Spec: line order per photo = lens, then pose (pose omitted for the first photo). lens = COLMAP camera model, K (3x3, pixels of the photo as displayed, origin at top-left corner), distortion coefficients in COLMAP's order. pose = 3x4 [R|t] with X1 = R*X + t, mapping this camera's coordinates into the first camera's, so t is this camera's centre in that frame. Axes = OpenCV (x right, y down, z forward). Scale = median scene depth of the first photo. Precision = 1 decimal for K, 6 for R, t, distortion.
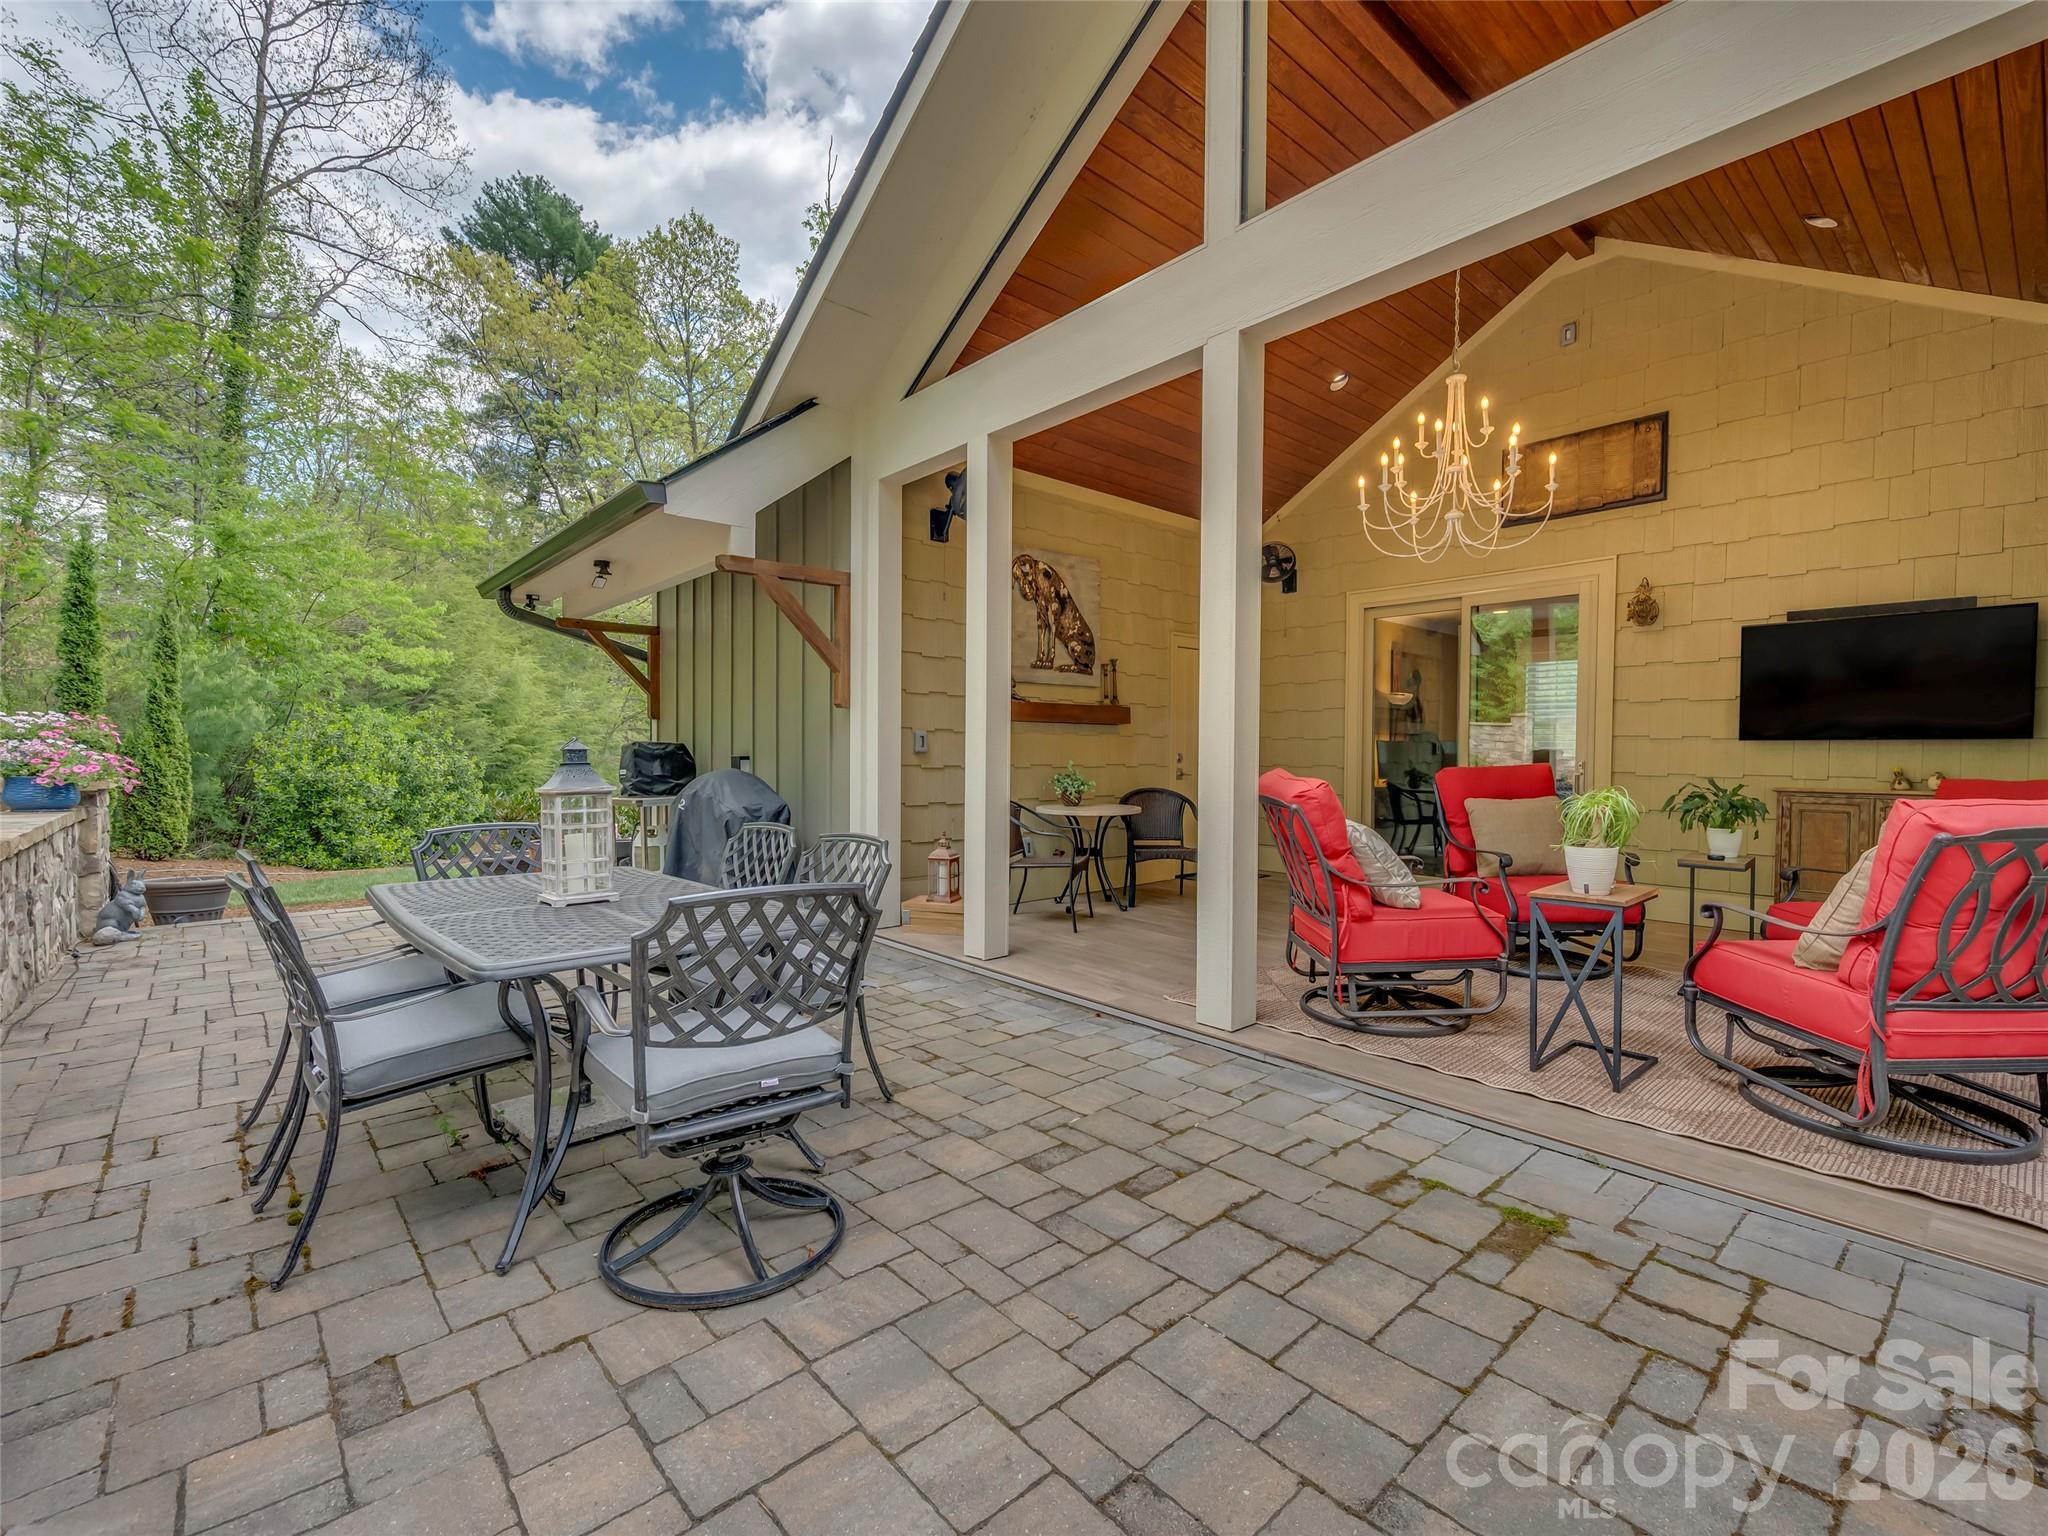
lens RADIAL K [[805.1, 0, 1031.6], [0, 805.1, 790.1], [0, 0, 1]] dist [0.000970, -0.000009]
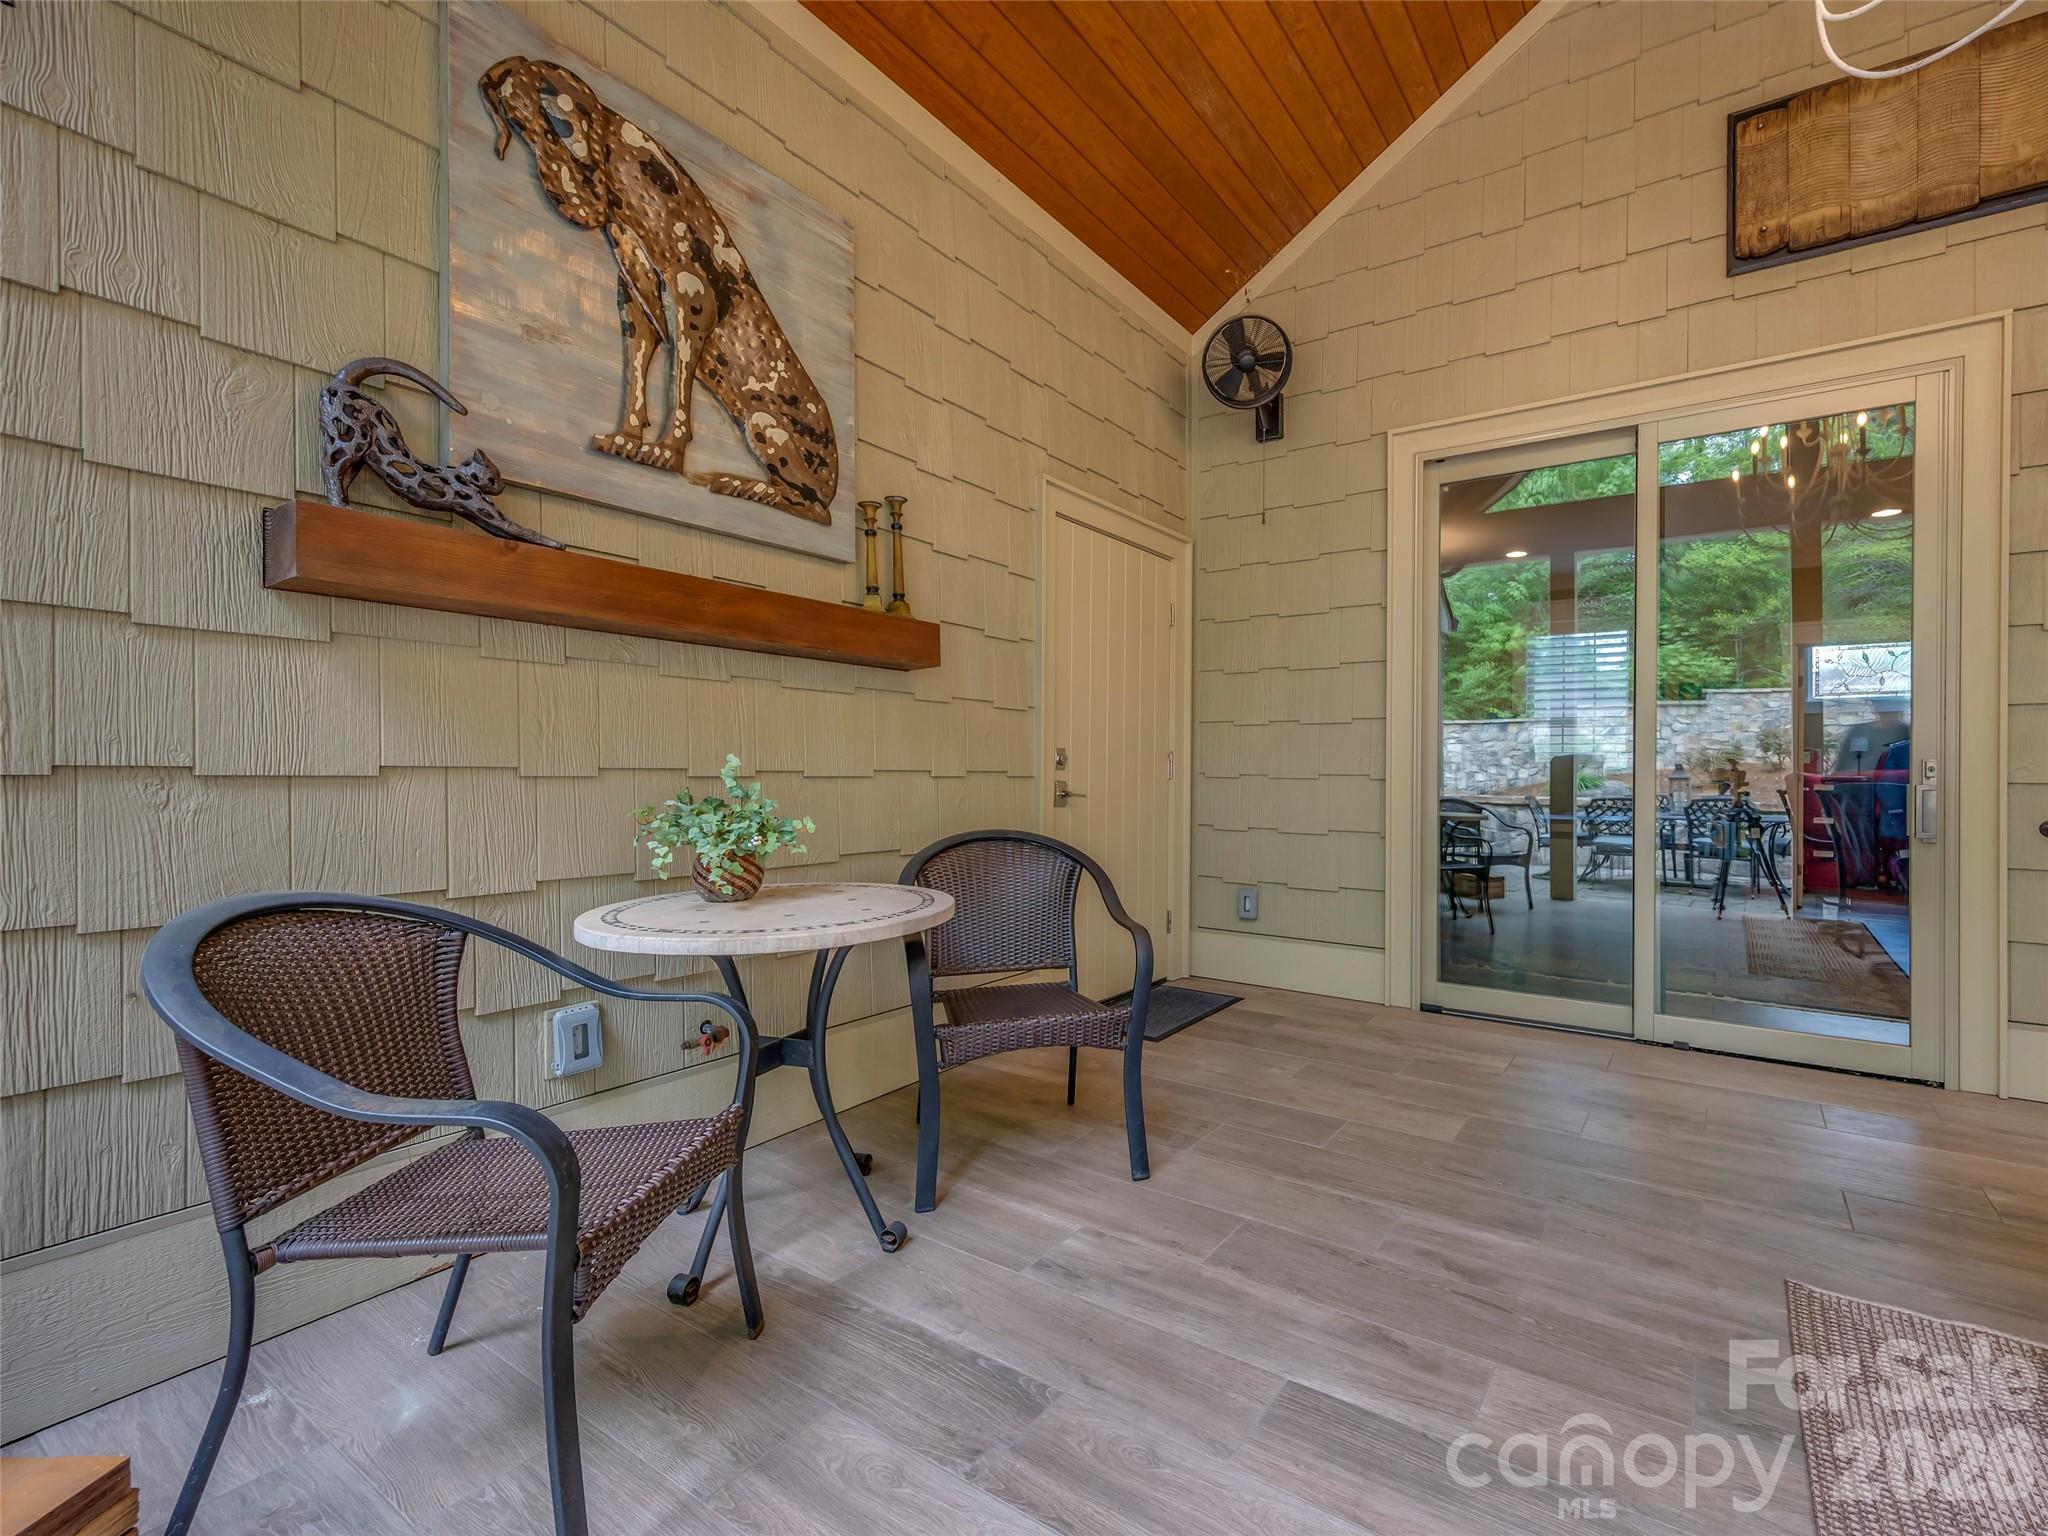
lens RADIAL K [[931.8, 0, 1016.2], [0, 931.8, 766.4], [0, 0, 1]] dist [0.003192, 0.000410]
pose [[0.989822, 0.003058, 0.142279, 0.100024], [0.003667, 0.998889, -0.046978, -0.013906], [-0.142264, 0.047022, 0.988711, 0.579339]]
